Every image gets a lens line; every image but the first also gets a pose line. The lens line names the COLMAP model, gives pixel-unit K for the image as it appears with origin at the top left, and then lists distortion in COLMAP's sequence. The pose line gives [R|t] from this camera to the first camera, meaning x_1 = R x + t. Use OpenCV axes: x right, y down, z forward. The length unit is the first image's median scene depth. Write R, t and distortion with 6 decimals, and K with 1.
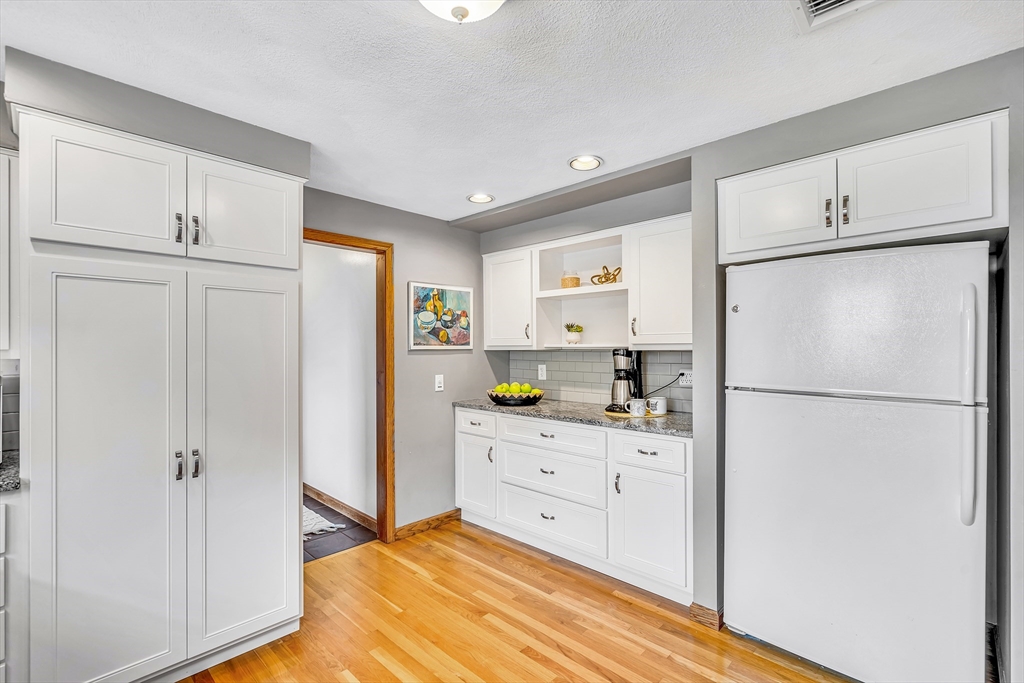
lens RADIAL K [[467.0, 0, 507.1], [0, 467.0, 343.7], [0, 0, 1]] dist [0.000364, 0.000311]
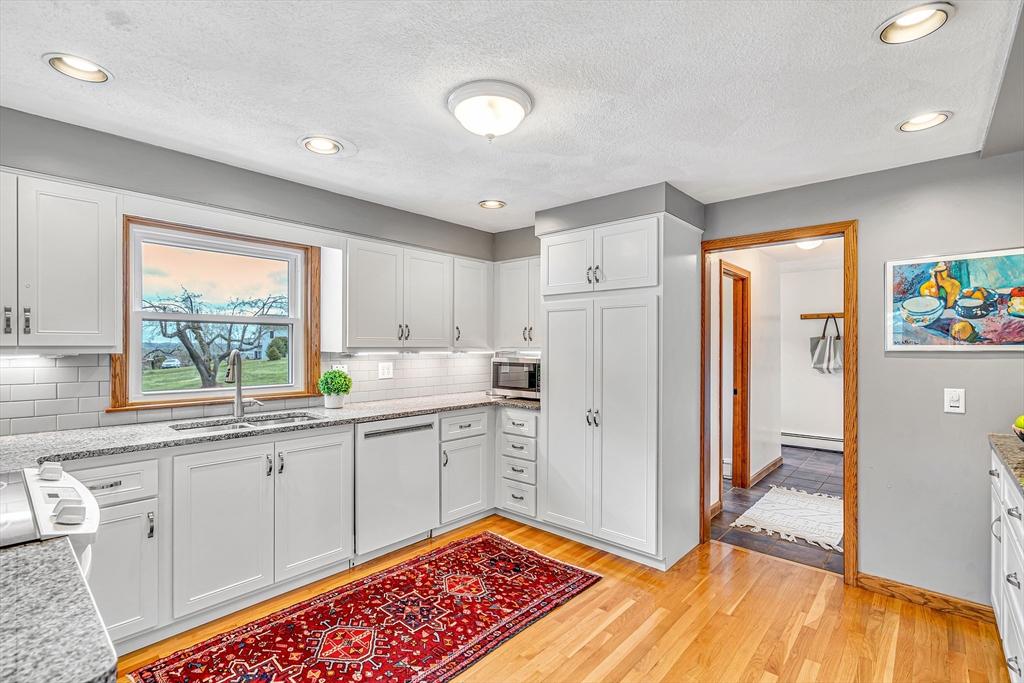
lens RADIAL K [[467.0, 0, 507.1], [0, 467.0, 343.7], [0, 0, 1]] dist [0.000364, 0.000311]
pose [[0.038291, -0.004067, -0.999258, 0.511833], [0.003405, 0.999986, -0.003940, 0.002562], [0.999261, -0.003252, 0.038304, 0.341118]]
